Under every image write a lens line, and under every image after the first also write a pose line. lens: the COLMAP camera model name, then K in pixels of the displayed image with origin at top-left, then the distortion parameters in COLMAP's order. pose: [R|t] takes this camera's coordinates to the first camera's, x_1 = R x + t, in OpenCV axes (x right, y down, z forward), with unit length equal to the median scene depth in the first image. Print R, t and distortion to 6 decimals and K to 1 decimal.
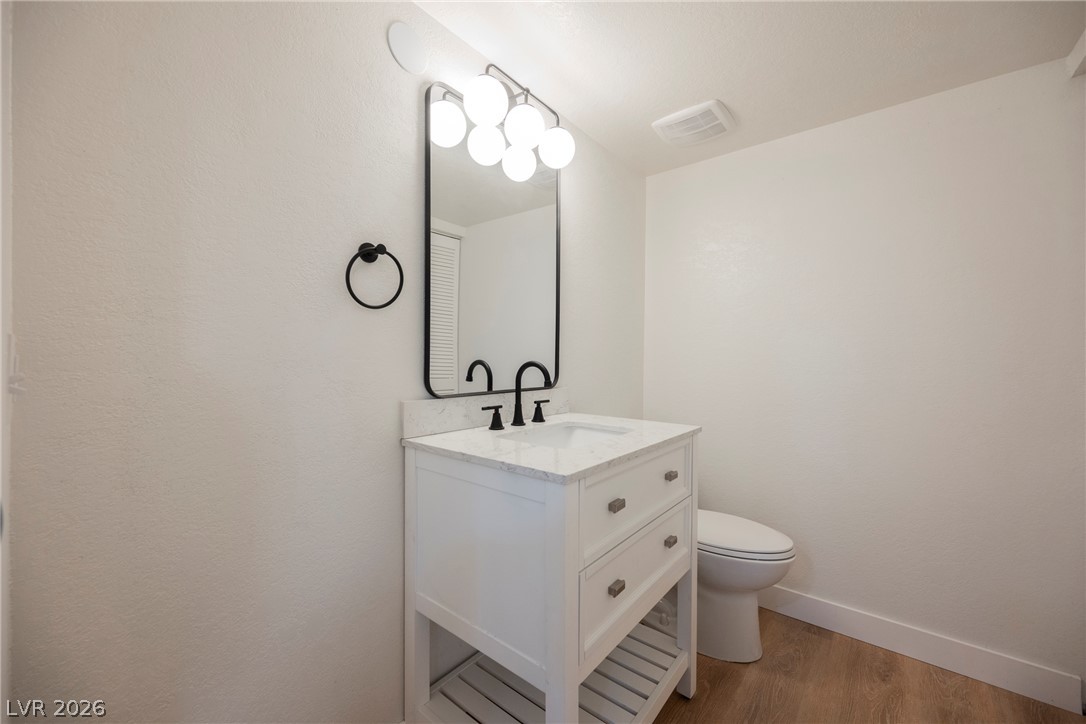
lens RADIAL K [[423.5, 0, 546.9], [0, 423.5, 362.7], [0, 0, 1]] dist [0.000605, 0.000065]
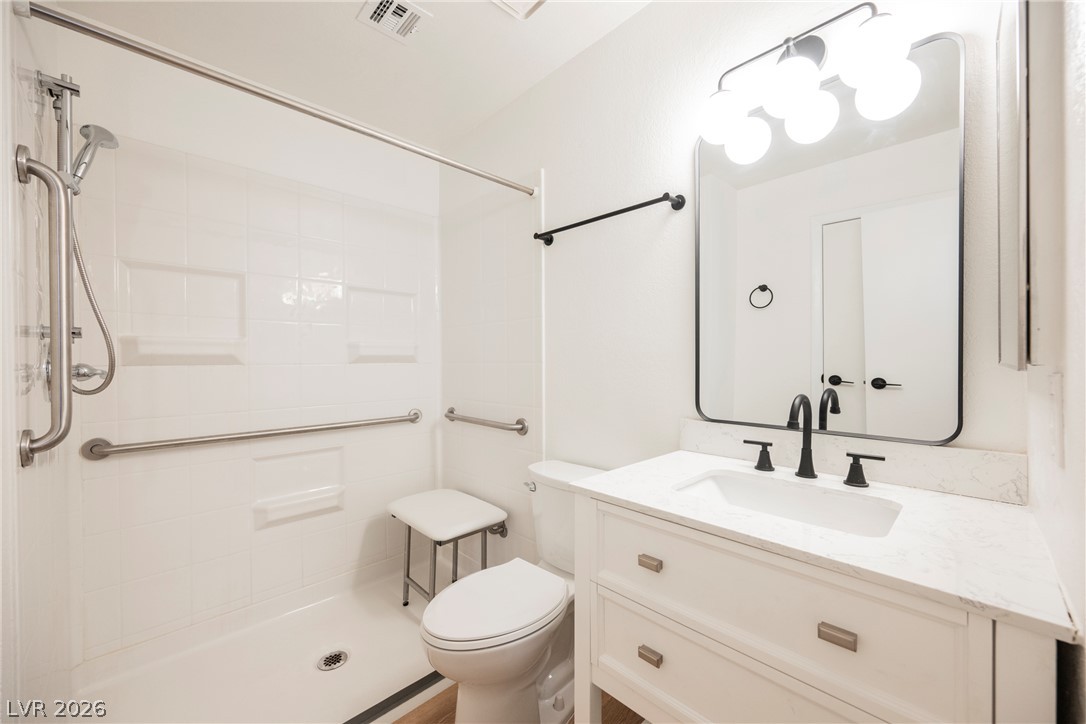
lens RADIAL K [[423.5, 0, 546.9], [0, 423.5, 362.7], [0, 0, 1]] dist [0.000605, 0.000065]
pose [[-0.121515, -0.018198, -0.992423, 0.750094], [-0.022415, 0.999627, -0.015585, -0.033475], [0.992336, 0.020351, -0.121878, 0.639452]]
